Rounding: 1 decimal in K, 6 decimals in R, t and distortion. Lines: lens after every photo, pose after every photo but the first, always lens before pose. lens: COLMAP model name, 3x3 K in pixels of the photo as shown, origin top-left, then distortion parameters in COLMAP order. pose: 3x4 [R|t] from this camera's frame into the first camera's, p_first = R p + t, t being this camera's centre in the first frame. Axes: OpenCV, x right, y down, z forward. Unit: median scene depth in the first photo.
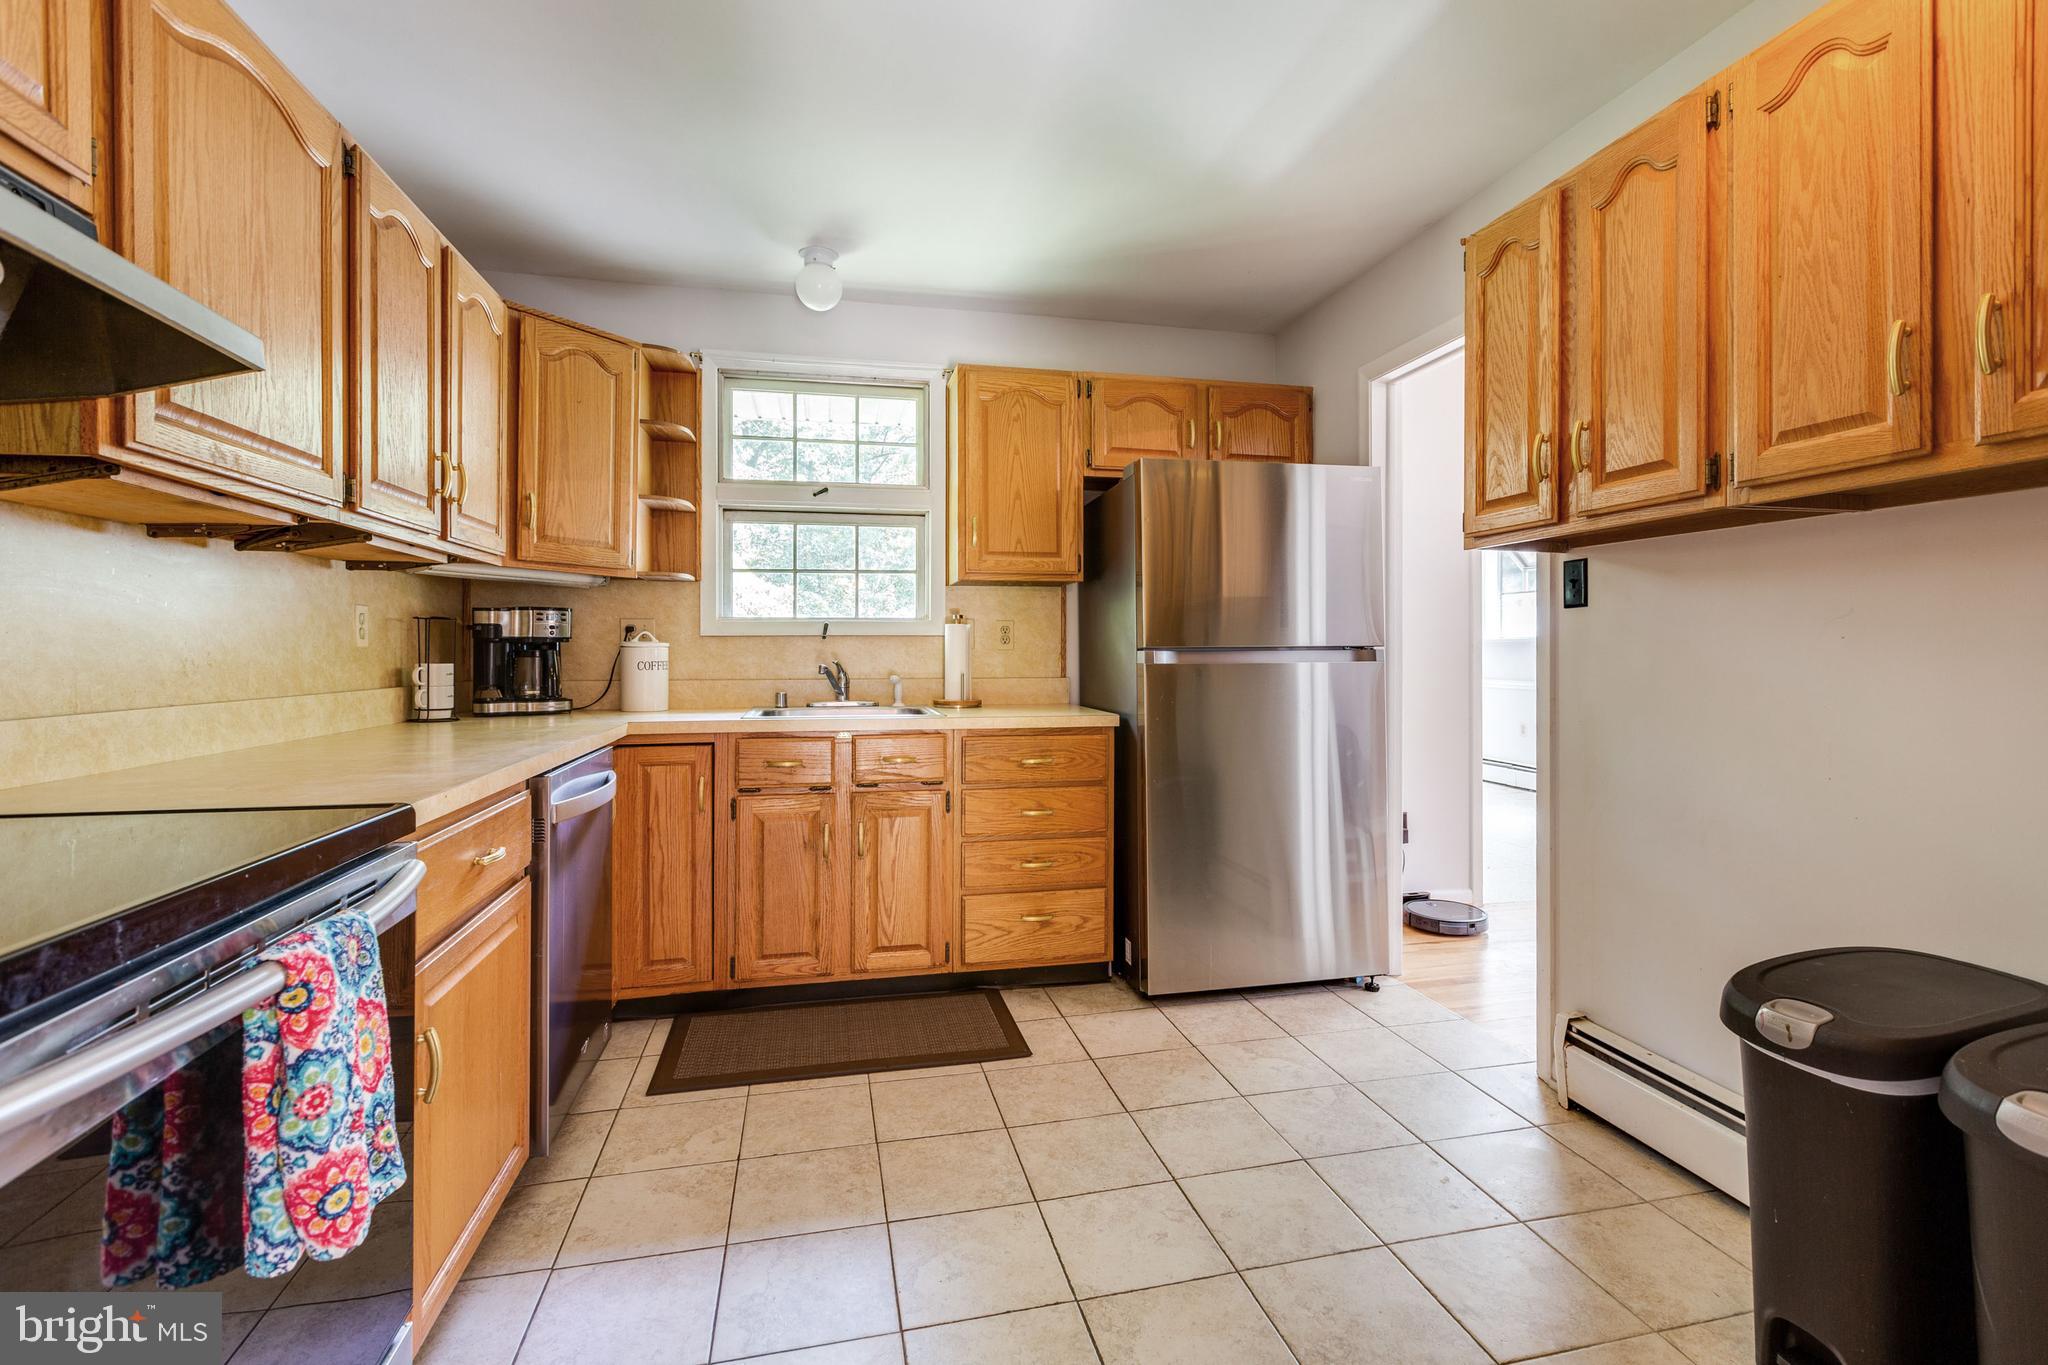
lens RADIAL K [[937.7, 0, 1033.6], [0, 937.7, 648.8], [0, 0, 1]] dist [-0.007382, 0.003021]
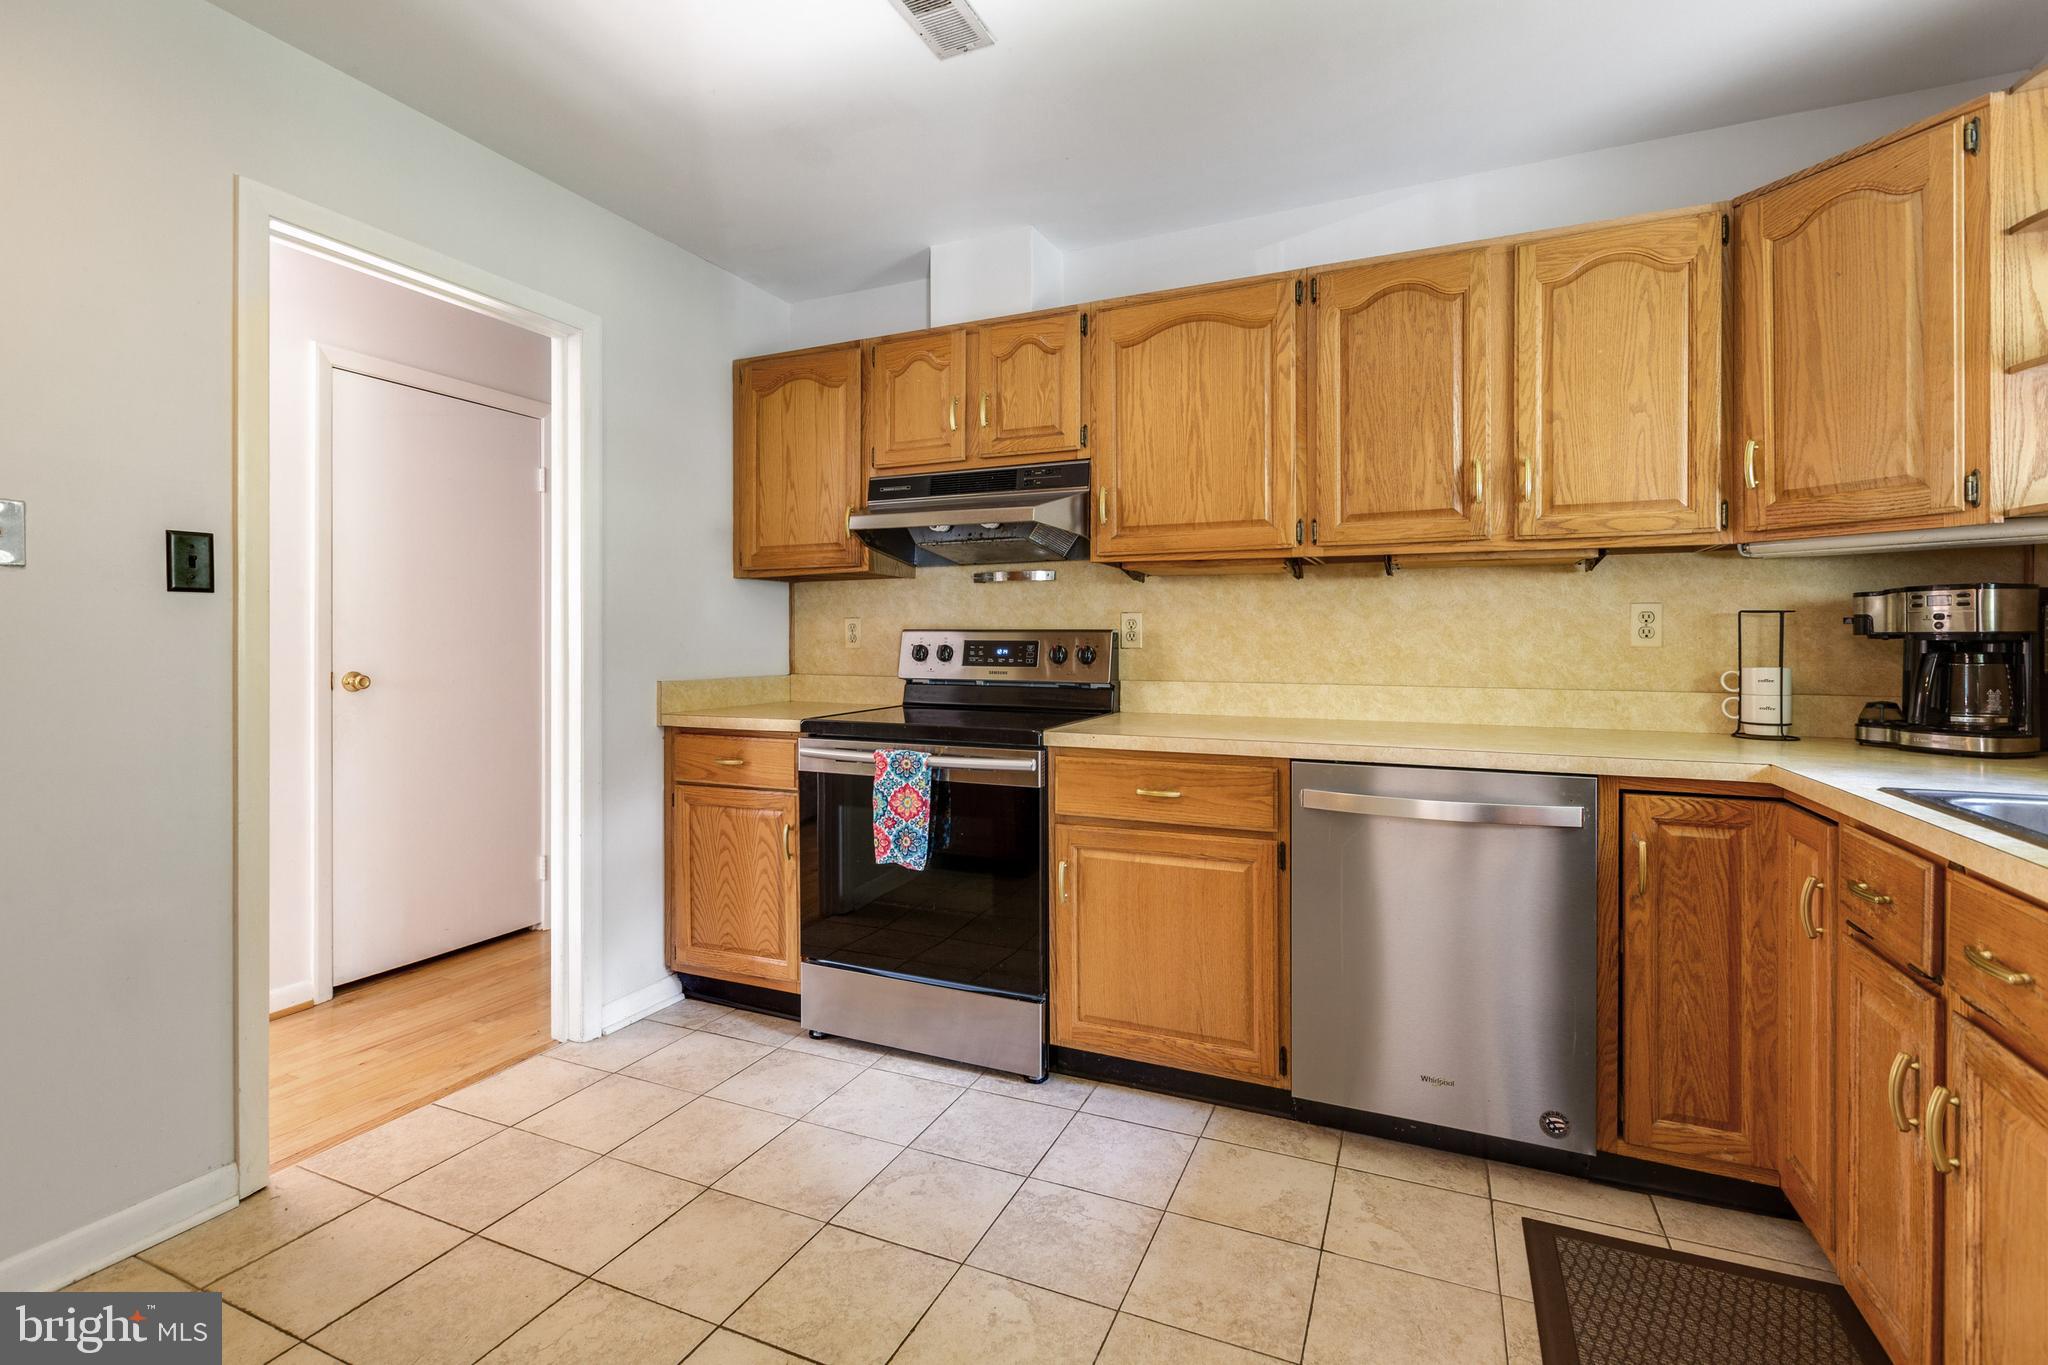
lens RADIAL K [[937.7, 0, 1032.4], [0, 937.7, 641.2], [0, 0, 1]] dist [-0.007382, 0.003021]
pose [[-0.603670, -0.001821, -0.797233, 0.391858], [-0.001569, 0.999998, -0.001096, -0.005035], [0.797233, 0.000589, -0.603671, 0.977208]]
